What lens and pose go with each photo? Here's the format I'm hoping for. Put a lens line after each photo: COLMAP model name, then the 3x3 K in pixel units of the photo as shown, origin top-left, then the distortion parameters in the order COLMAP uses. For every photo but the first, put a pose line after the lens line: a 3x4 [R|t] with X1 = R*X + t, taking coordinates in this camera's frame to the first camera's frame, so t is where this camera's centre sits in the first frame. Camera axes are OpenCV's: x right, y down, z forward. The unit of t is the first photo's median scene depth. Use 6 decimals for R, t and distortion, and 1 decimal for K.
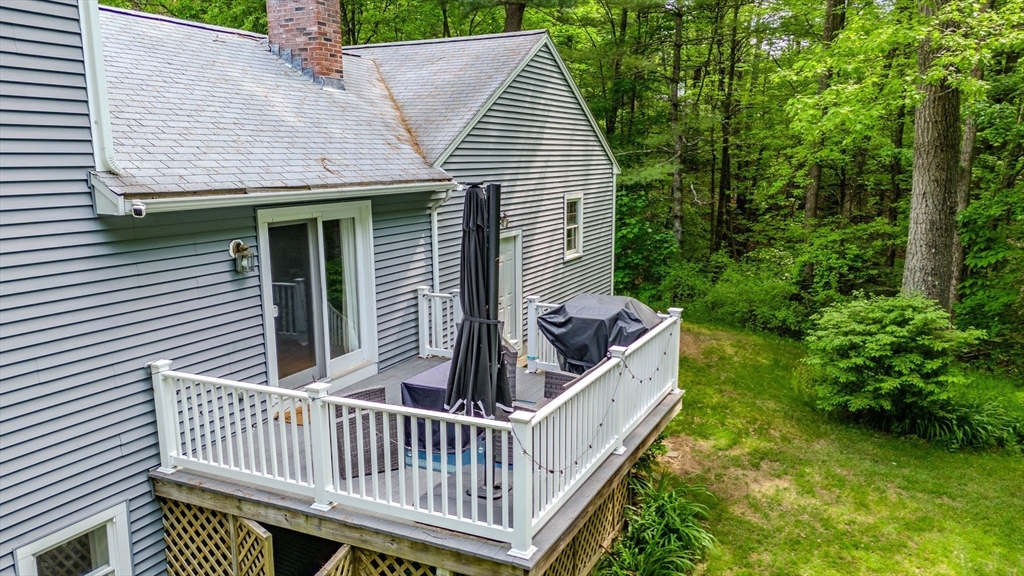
lens RADIAL K [[755.2, 0, 514.2], [0, 755.2, 289.4], [0, 0, 1]] dist [0.003532, 0.000287]
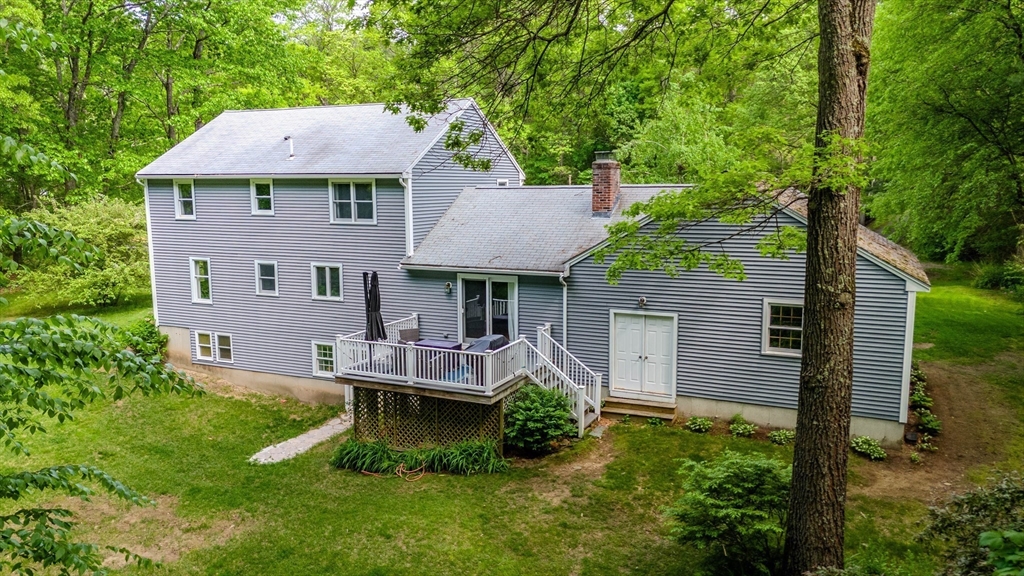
lens RADIAL K [[755.2, 0, 514.2], [0, 755.2, 289.4], [0, 0, 1]] dist [0.003532, 0.000287]
pose [[0.046845, 0.160125, -0.985985, 2.363882], [-0.162721, 0.975107, 0.150627, -0.490668], [0.985559, 0.153385, 0.071734, 1.011892]]
